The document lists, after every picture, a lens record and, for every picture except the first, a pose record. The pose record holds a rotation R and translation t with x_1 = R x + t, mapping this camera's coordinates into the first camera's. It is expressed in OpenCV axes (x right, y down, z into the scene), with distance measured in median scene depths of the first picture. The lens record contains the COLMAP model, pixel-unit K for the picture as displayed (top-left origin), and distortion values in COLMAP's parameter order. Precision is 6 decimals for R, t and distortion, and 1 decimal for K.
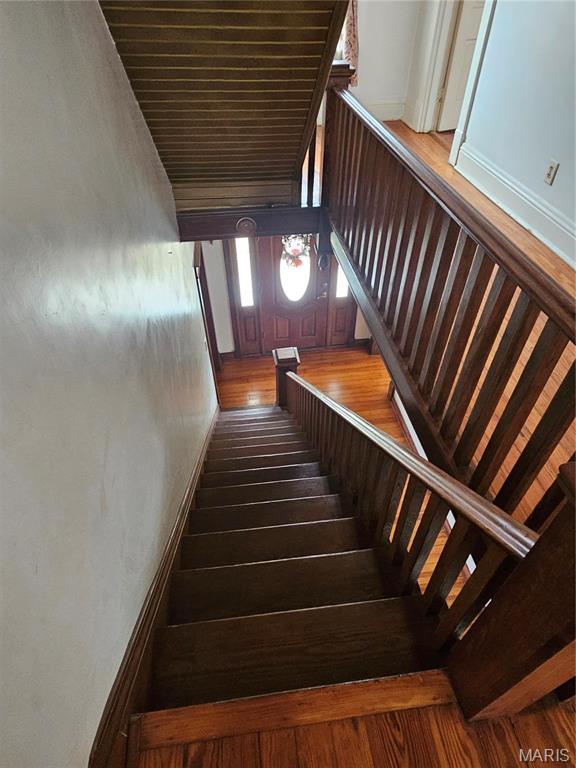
lens RADIAL K [[447.0, 0, 291.0], [0, 447.0, 382.5], [0, 0, 1]] dist [0.003072, -0.000855]
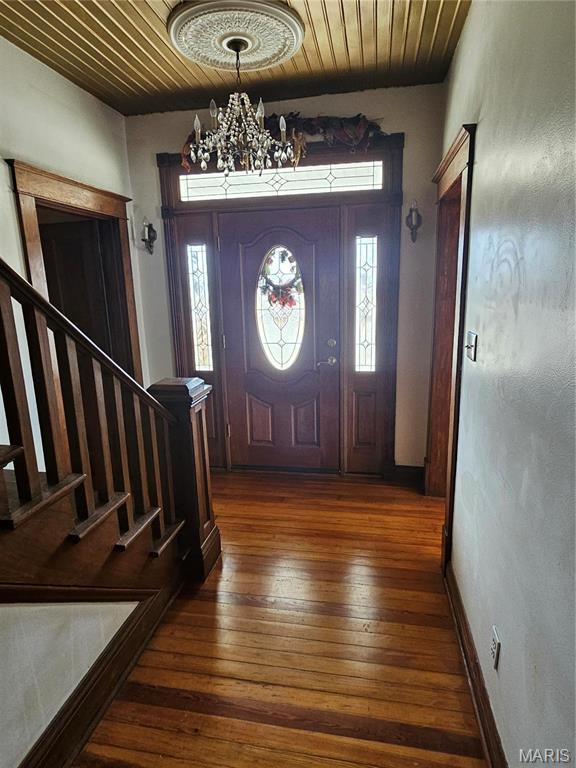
lens RADIAL K [[447.0, 0, 287.7], [0, 447.0, 386.0], [0, 0, 1]] dist [0.003072, -0.000855]
pose [[0.945845, 0.047694, -0.321096, 0.197567], [-0.207041, 0.850478, -0.483550, 0.110752], [0.250023, 0.523843, 0.814295, 0.519718]]
